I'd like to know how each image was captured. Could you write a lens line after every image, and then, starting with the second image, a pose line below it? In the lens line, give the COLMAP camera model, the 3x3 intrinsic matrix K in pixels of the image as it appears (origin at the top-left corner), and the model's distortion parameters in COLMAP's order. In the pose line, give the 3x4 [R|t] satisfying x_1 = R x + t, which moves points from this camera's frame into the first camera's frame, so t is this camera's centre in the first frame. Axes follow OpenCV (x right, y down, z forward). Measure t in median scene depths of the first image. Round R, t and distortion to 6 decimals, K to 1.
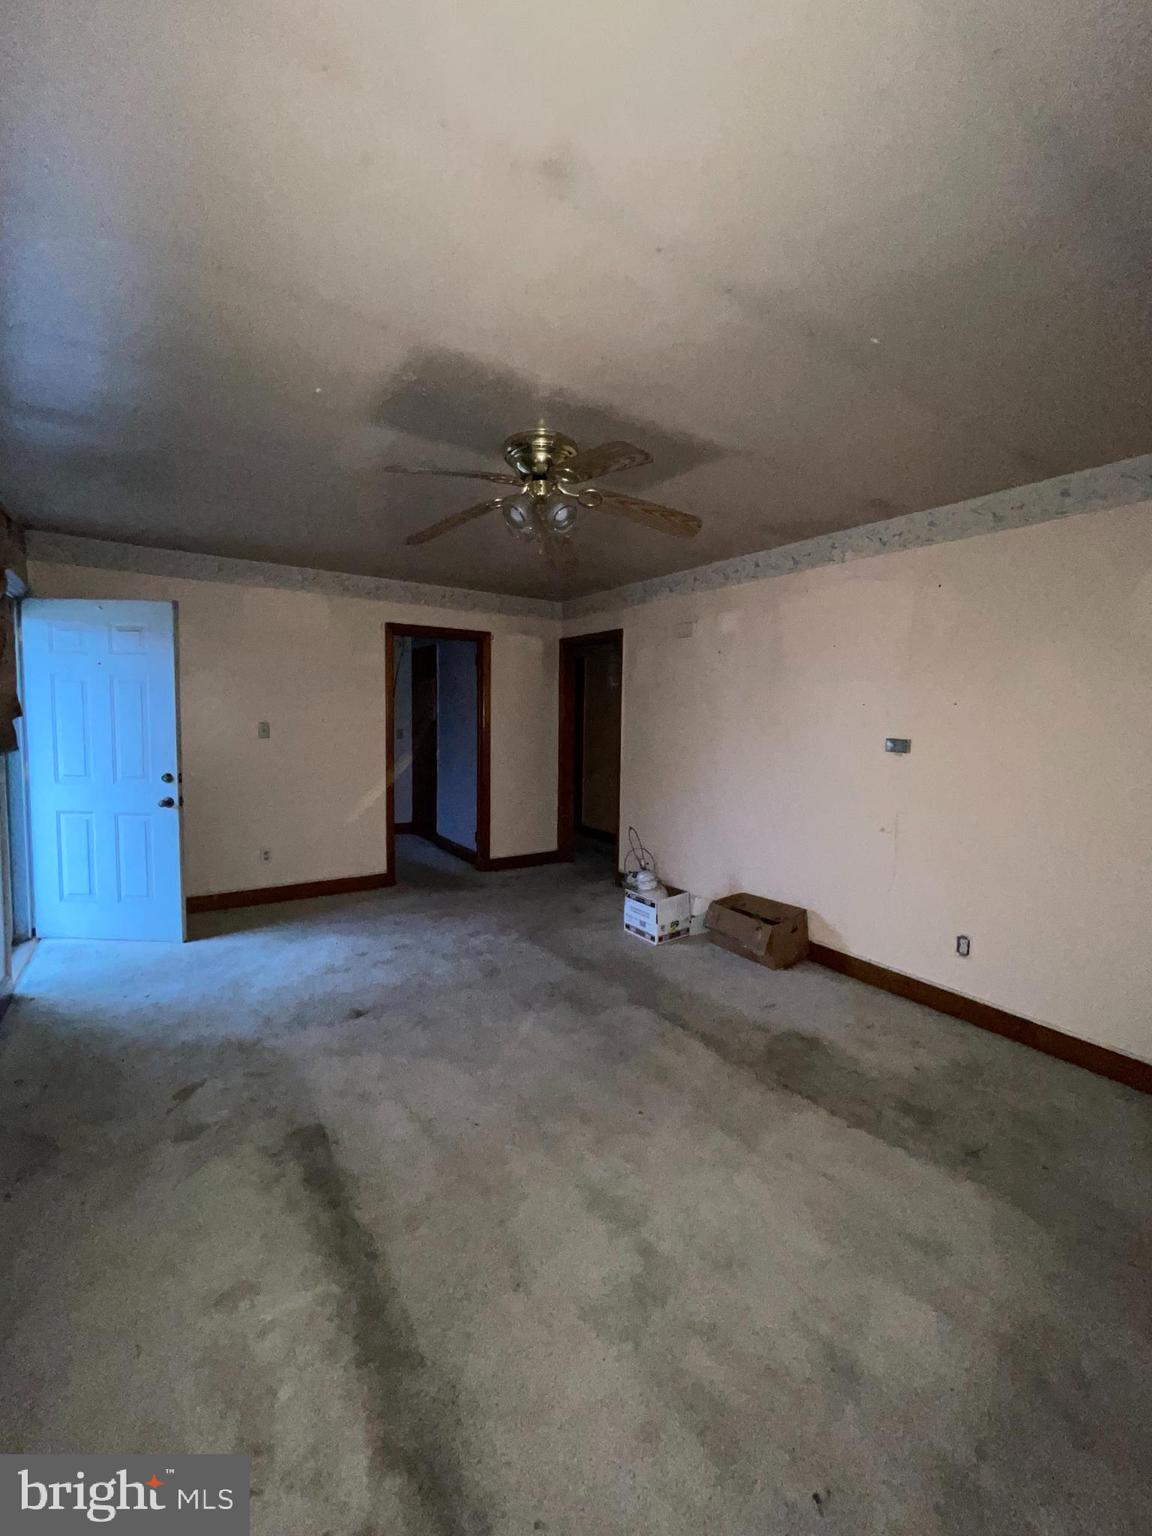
lens RADIAL K [[617.5, 0, 575.7], [0, 617.5, 757.6], [0, 0, 1]] dist [-0.005827, -0.000073]
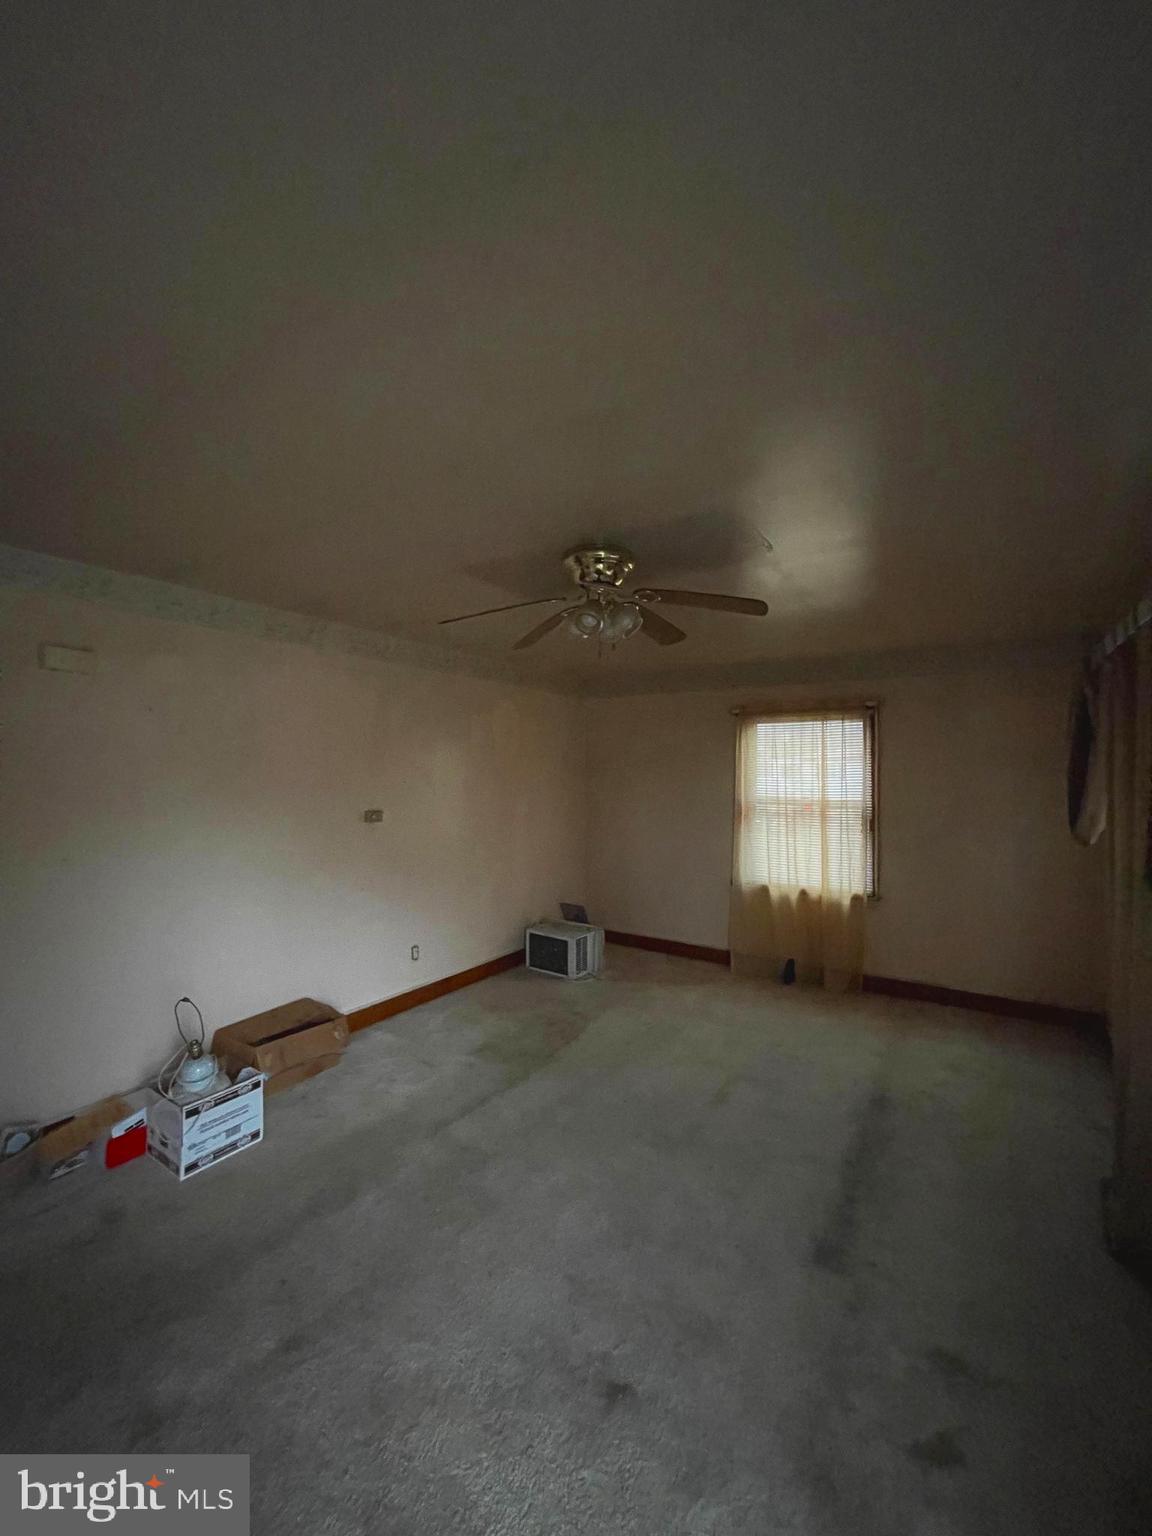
lens RADIAL K [[617.5, 0, 575.7], [0, 617.5, 757.6], [0, 0, 1]] dist [-0.005827, -0.000073]
pose [[-0.375738, 0.000282, 0.926726, -0.748744], [0.052241, 0.998416, 0.020877, -0.137175], [-0.925252, 0.056258, -0.375158, 1.075286]]
